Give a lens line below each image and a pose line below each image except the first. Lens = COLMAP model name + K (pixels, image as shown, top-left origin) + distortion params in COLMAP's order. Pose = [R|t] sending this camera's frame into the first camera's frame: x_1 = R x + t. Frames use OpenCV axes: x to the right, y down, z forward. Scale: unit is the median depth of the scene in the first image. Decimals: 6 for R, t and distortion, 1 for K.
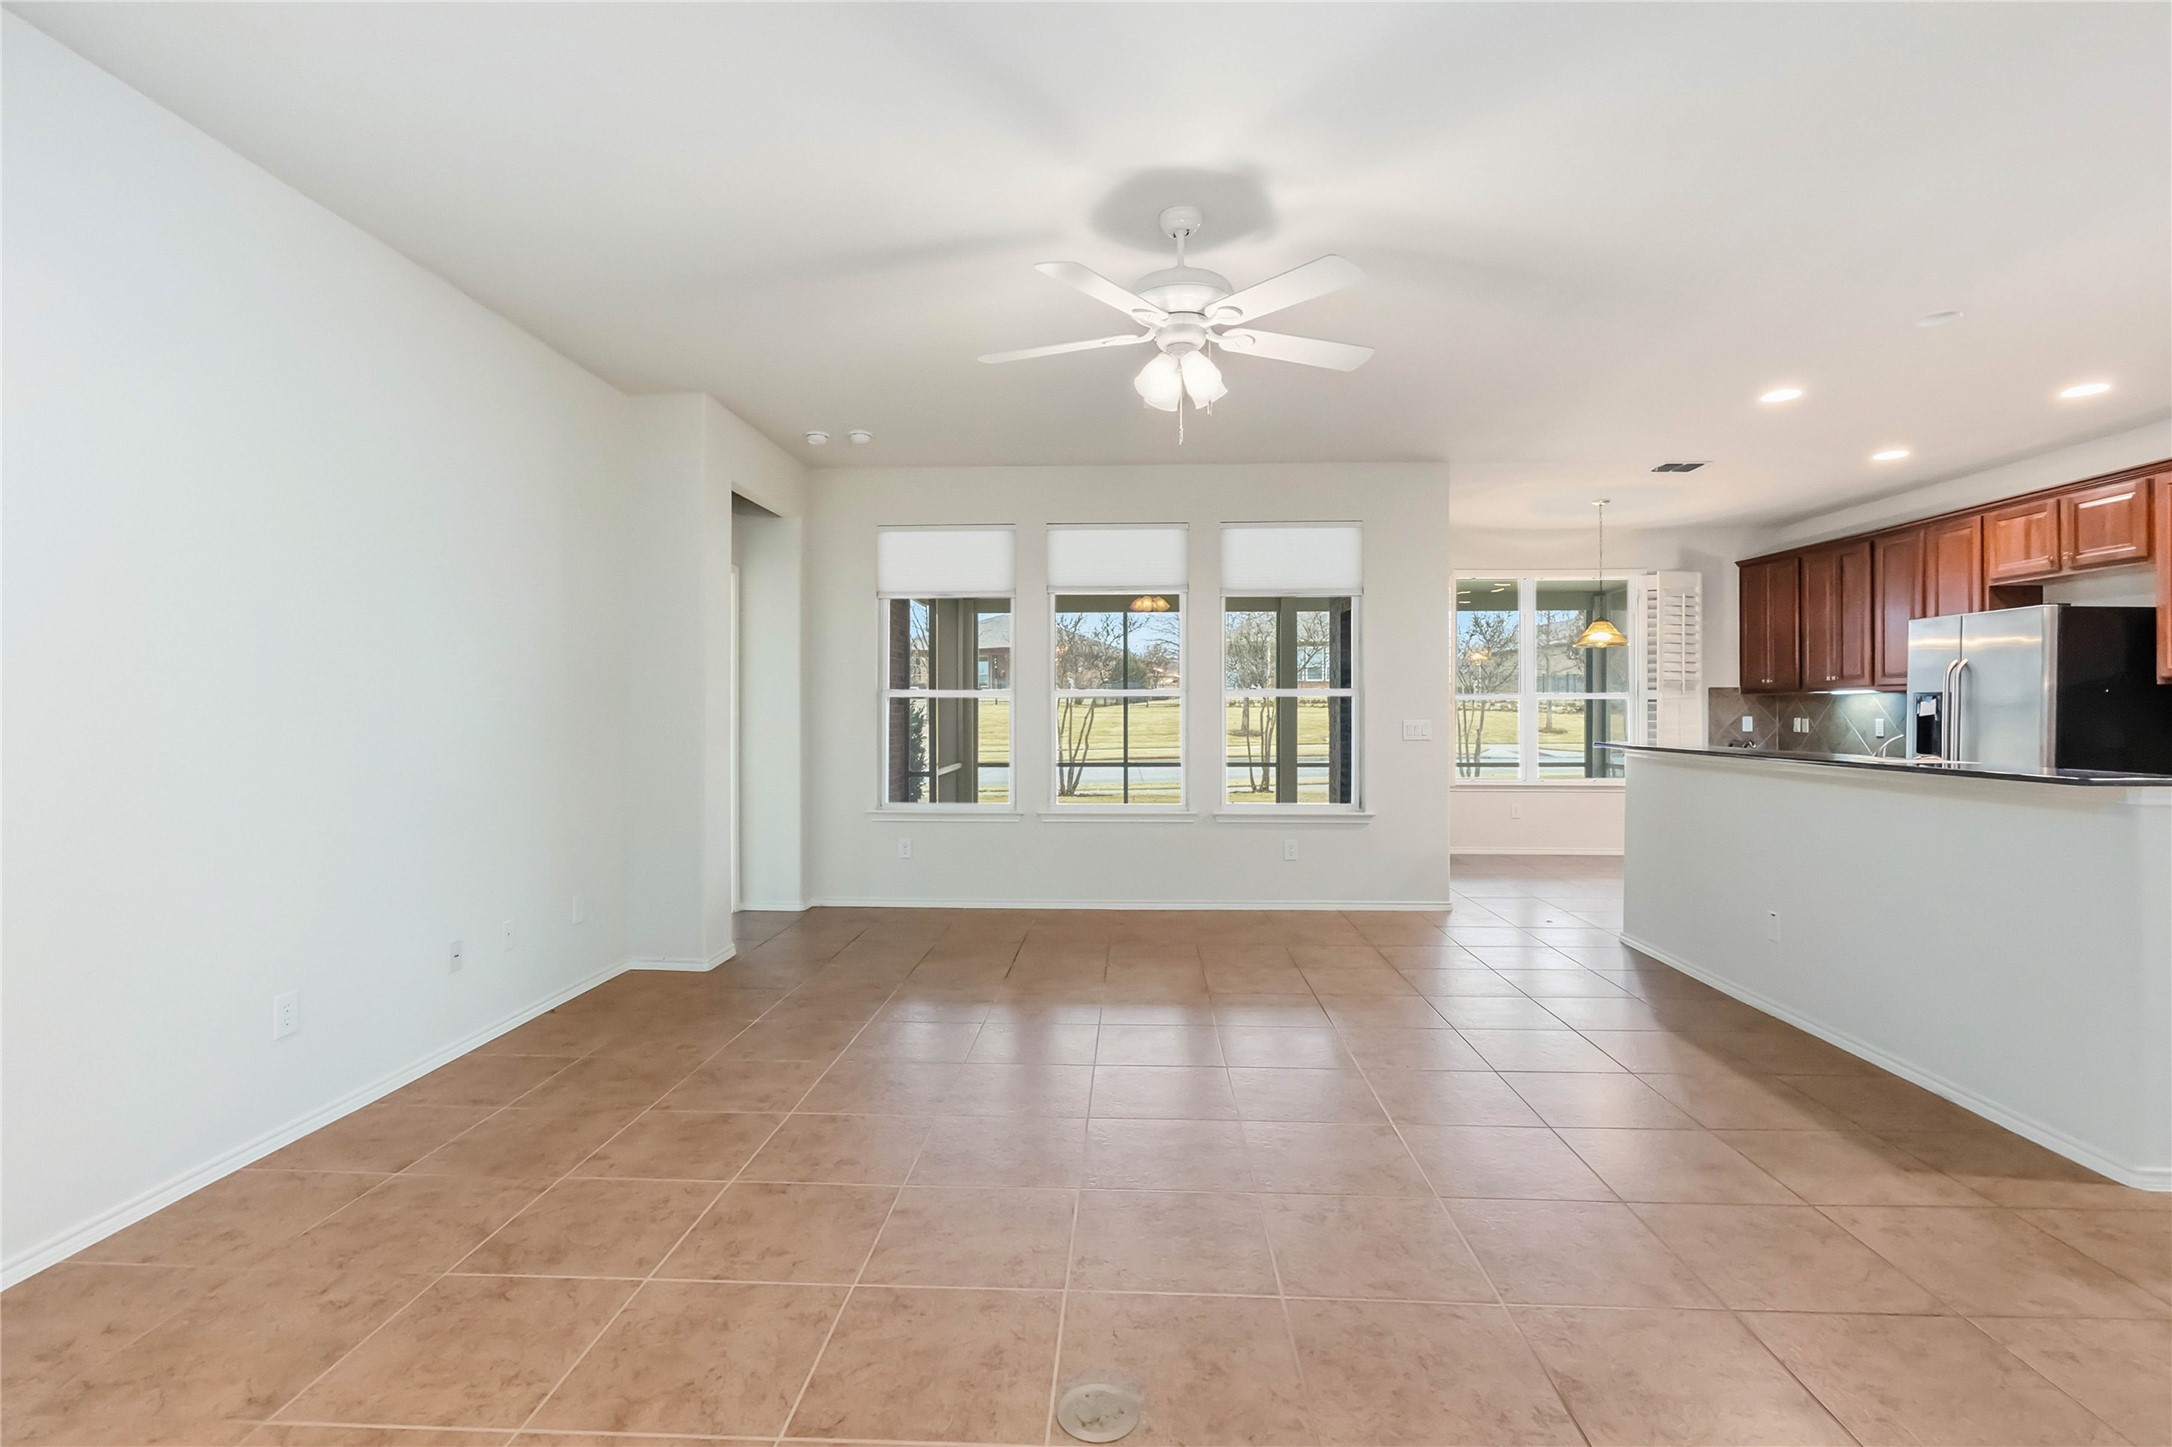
lens RADIAL K [[1006.1, 0, 1086.0], [0, 1006.1, 723.5], [0, 0, 1]] dist [-0.000532, 0.000212]
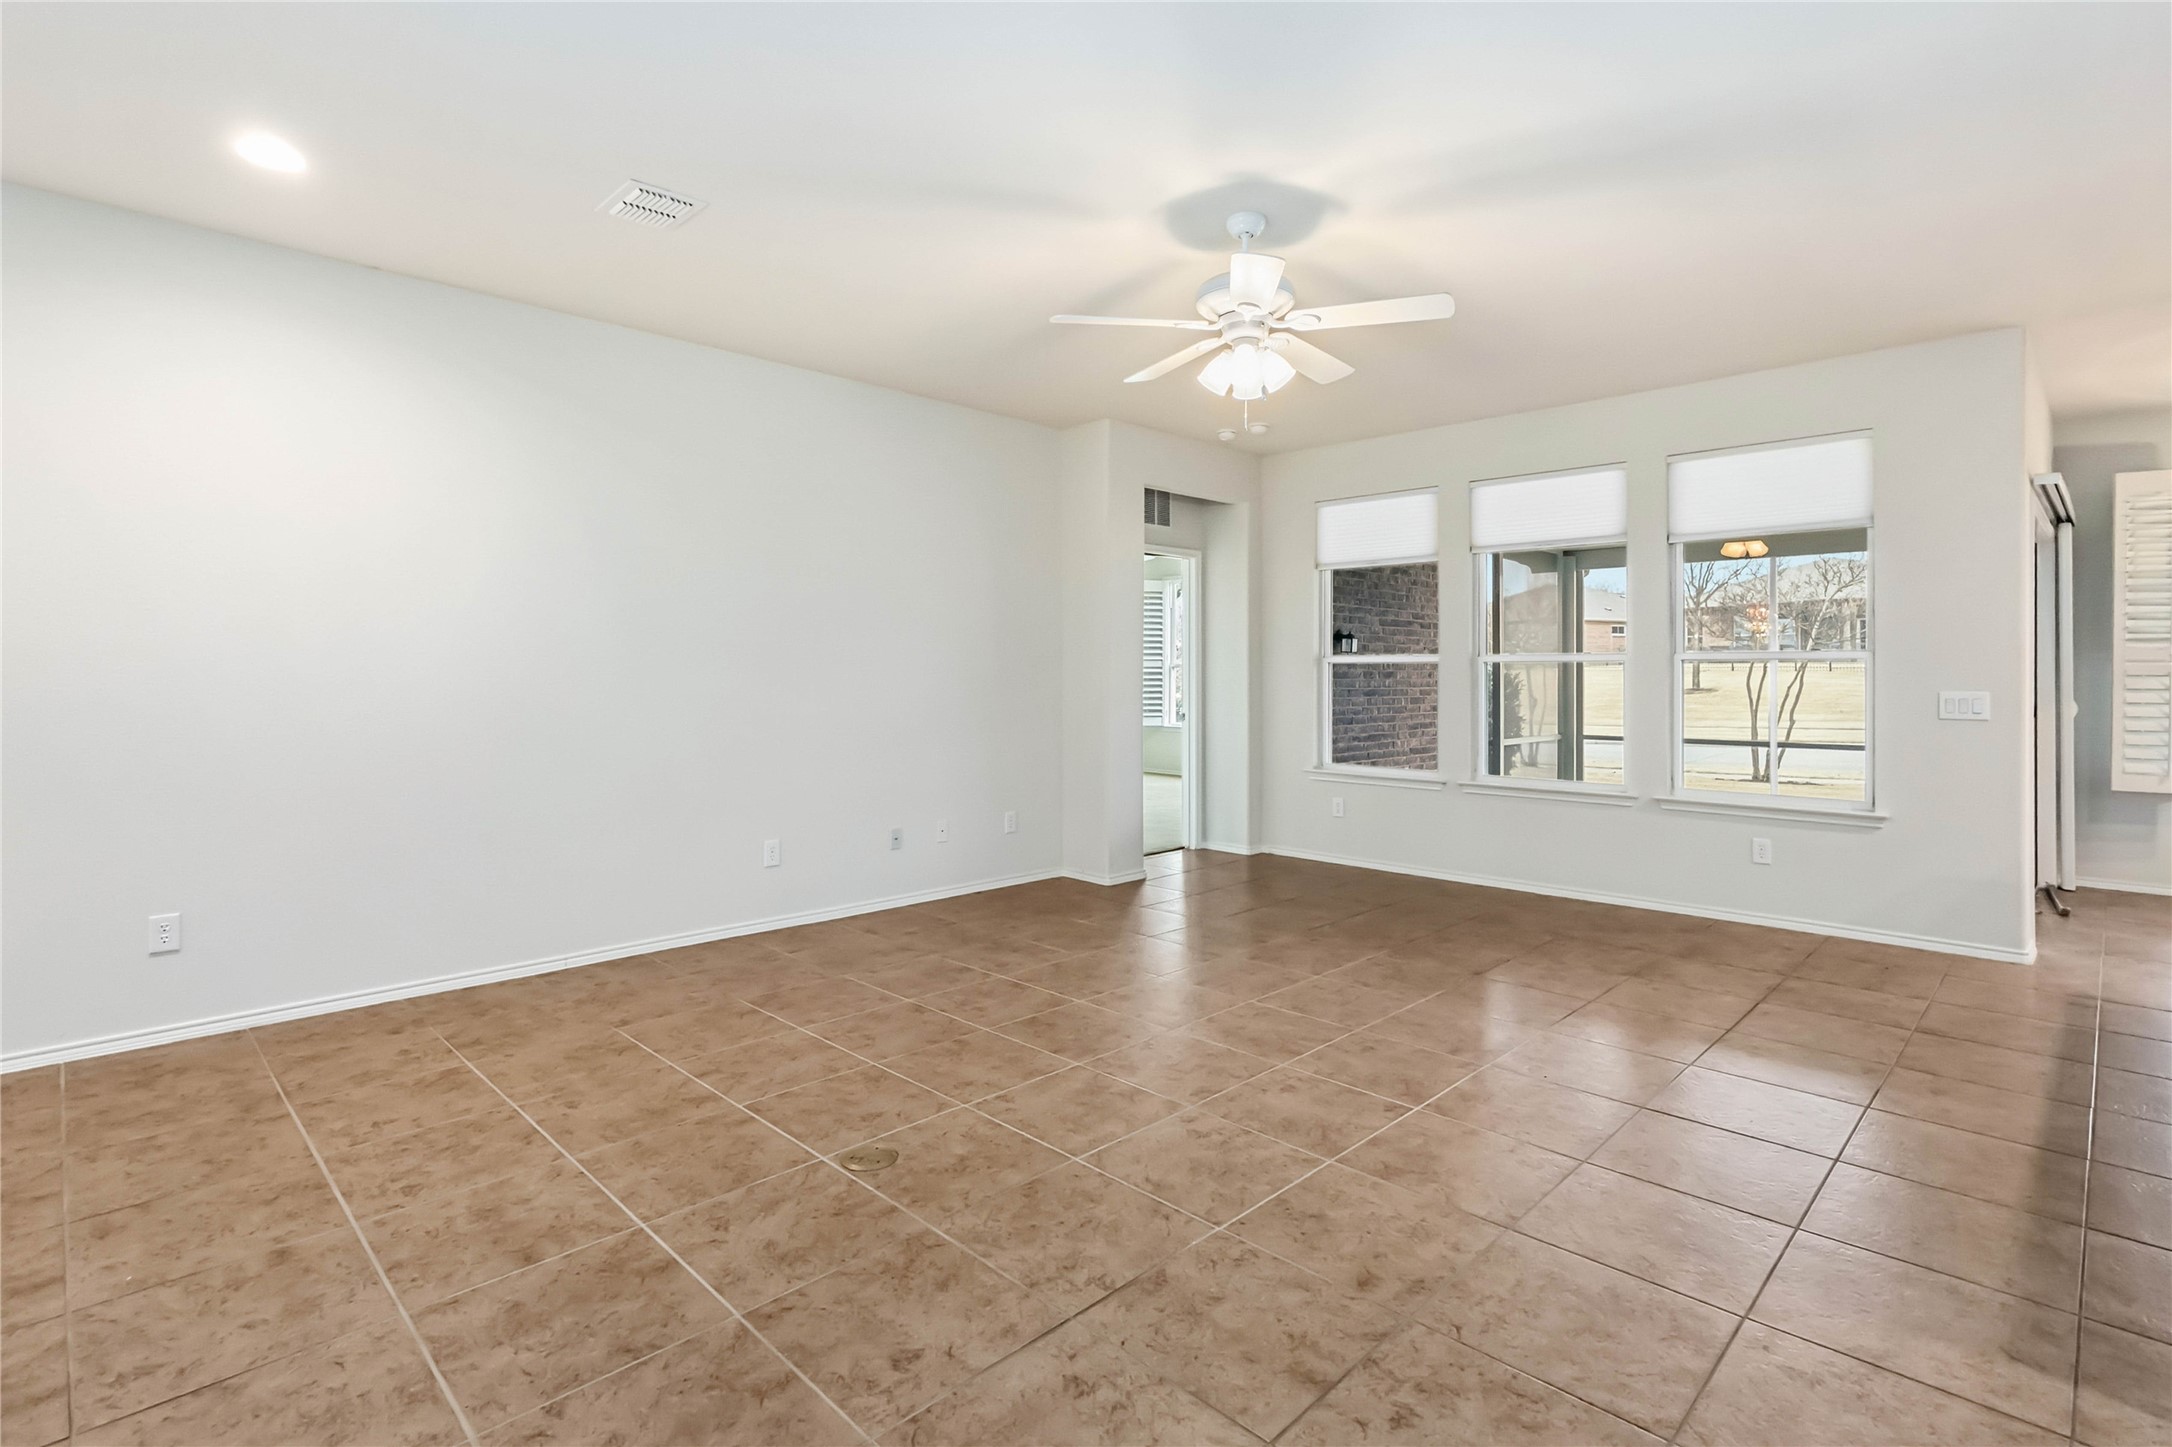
lens RADIAL K [[1033.2, 0, 1081.7], [0, 1033.2, 678.1], [0, 0, 1]] dist [-0.001365, 0.000626]
pose [[0.742734, 0.005752, -0.669562, 0.352349], [-0.013552, 0.999887, -0.006444, 0.000271], [0.669449, 0.013860, 0.742729, 0.026058]]
